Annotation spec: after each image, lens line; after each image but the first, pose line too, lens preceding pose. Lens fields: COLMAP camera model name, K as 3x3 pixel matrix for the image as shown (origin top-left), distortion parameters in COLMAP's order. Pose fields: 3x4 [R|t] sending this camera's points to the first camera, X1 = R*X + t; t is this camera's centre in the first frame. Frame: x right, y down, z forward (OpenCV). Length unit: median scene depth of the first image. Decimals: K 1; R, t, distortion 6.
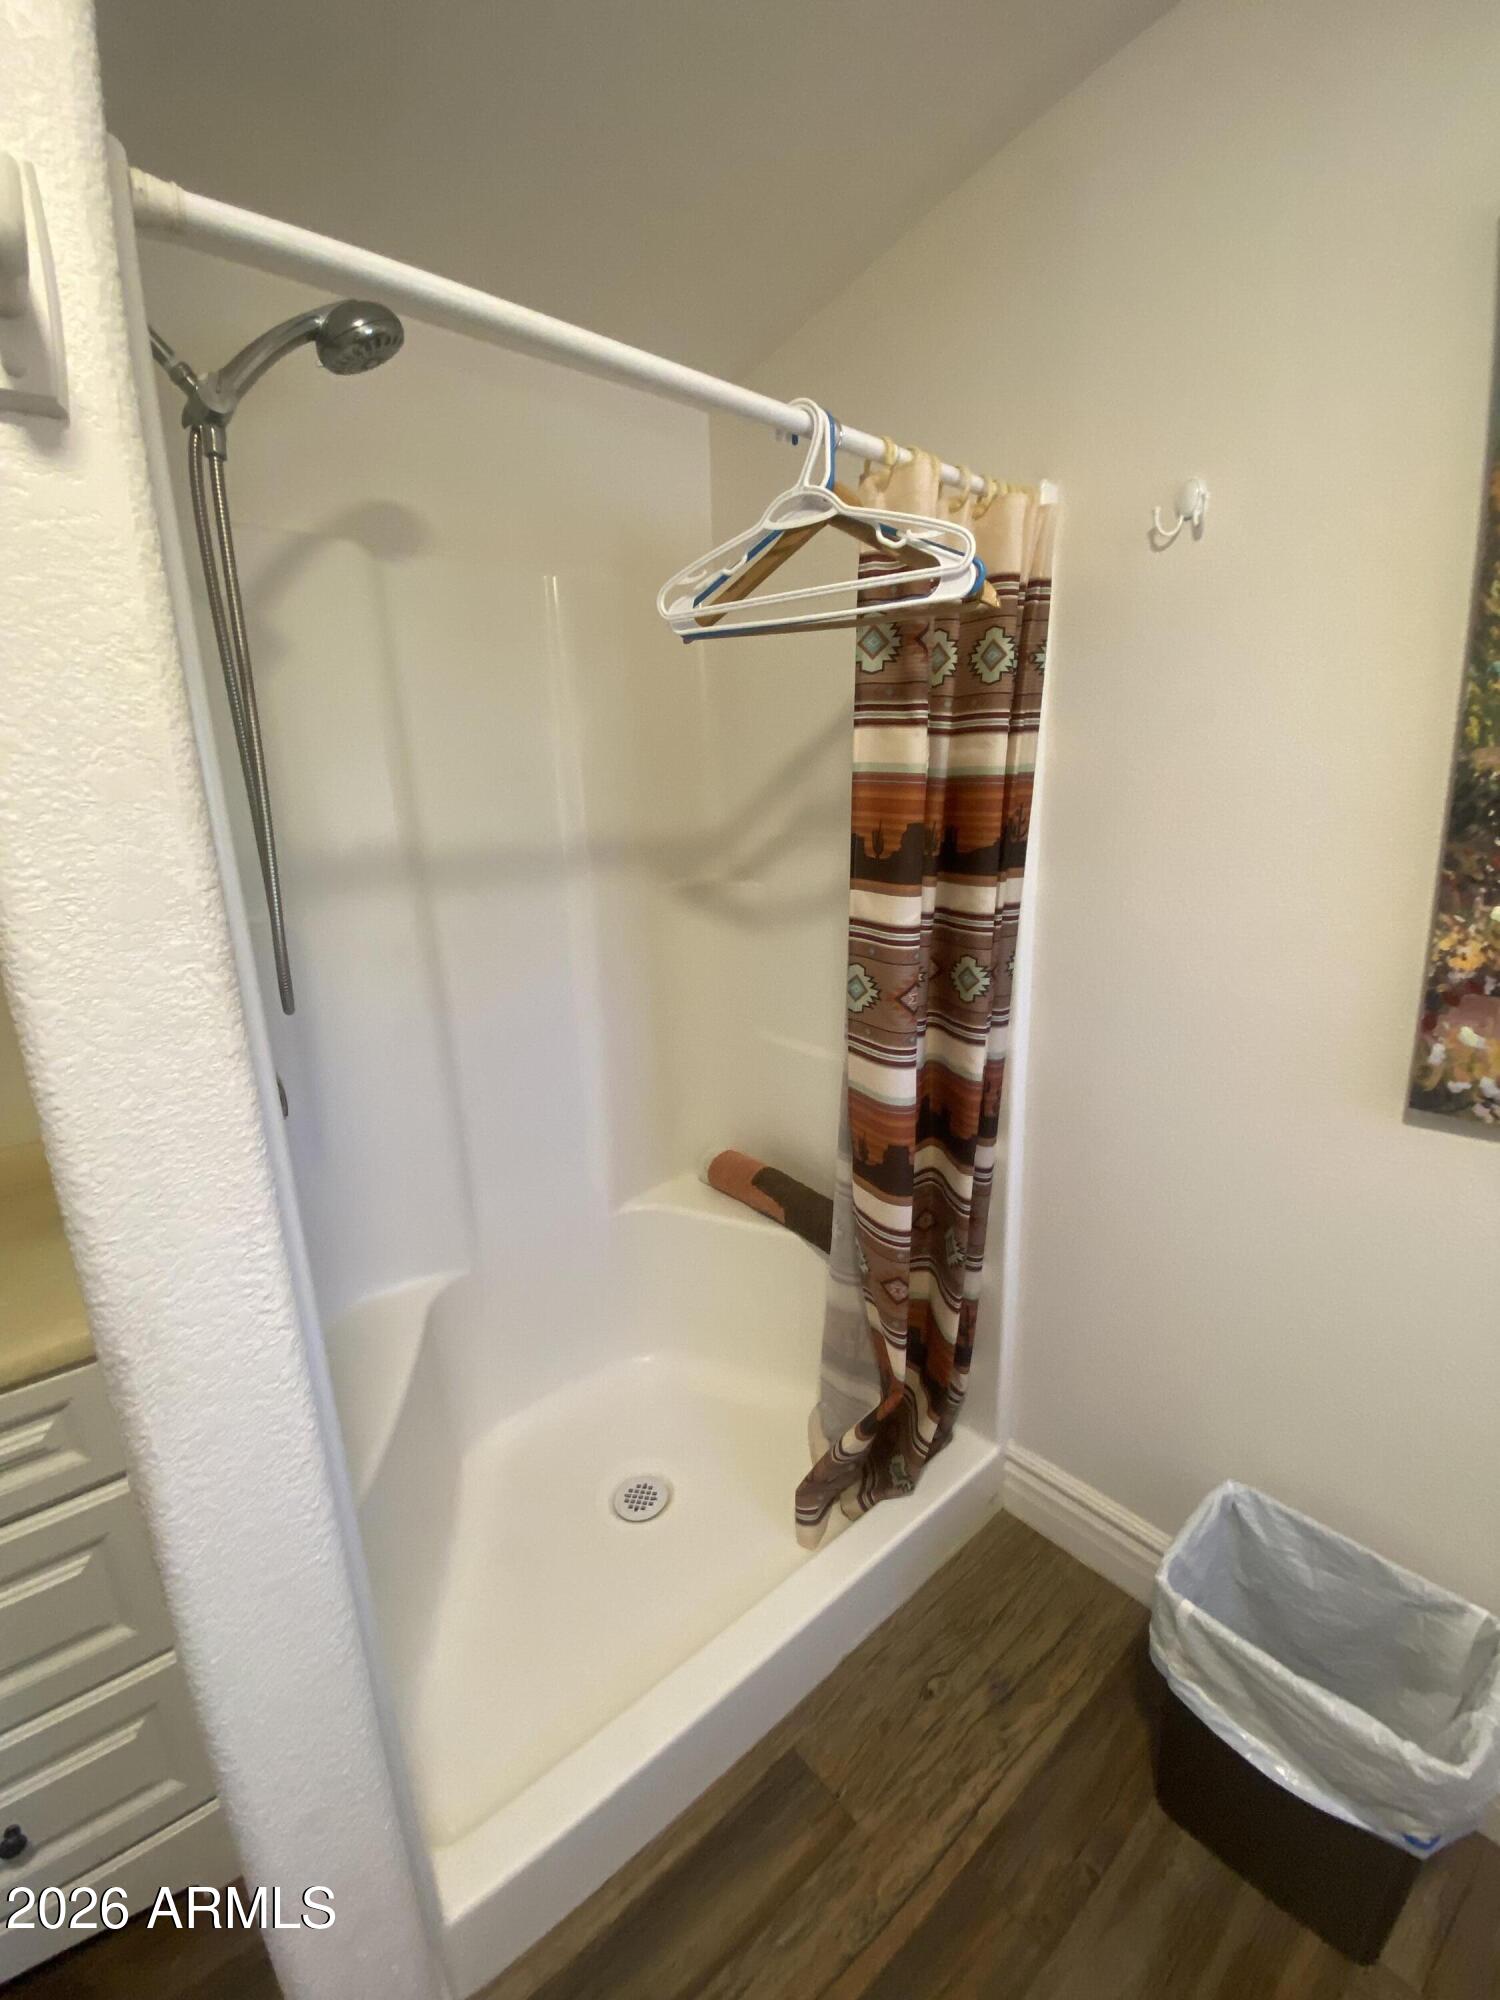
lens RADIAL K [[815.6, 0, 751.6], [0, 815.6, 989.6], [0, 0, 1]] dist [-0.026555, -0.002486]
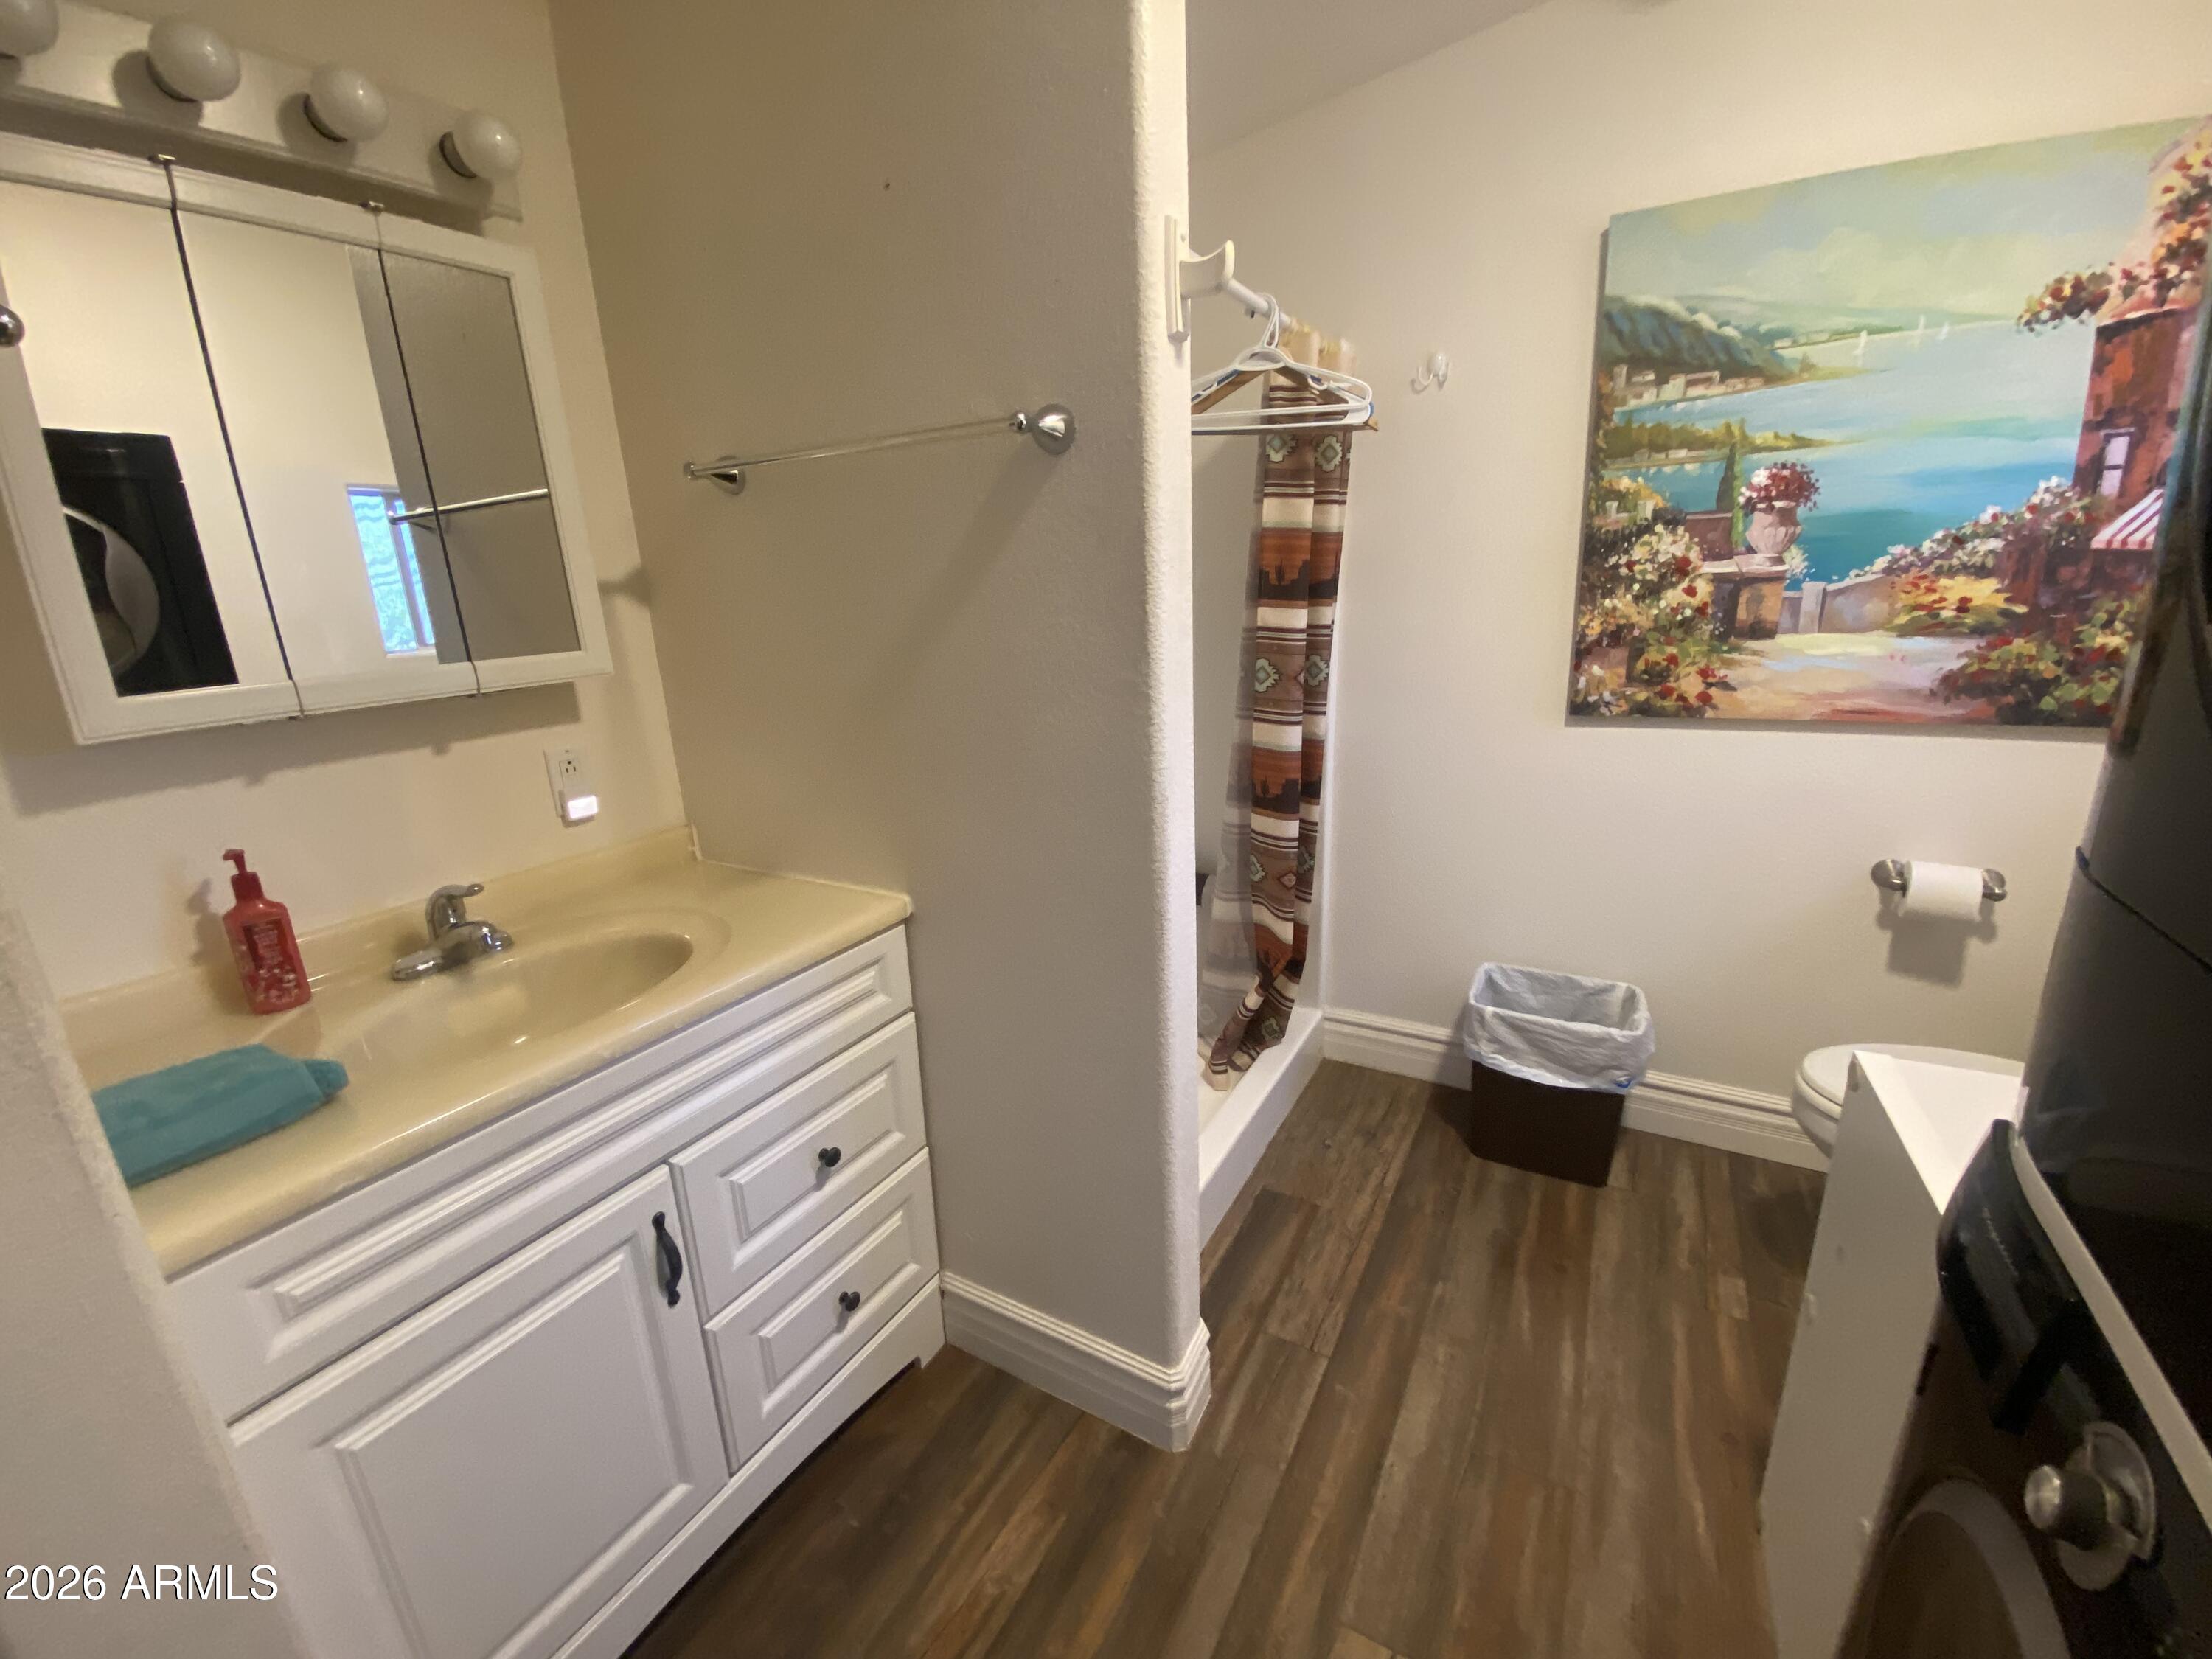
lens RADIAL K [[902.1, 0, 1097.3], [0, 902.1, 826.8], [0, 0, 1]] dist [-0.026555, -0.002486]
pose [[0.938253, -0.093727, 0.333011, -0.821698], [0.083185, 0.995481, 0.045809, 0.200401], [-0.335800, -0.015279, 0.941809, -0.522351]]
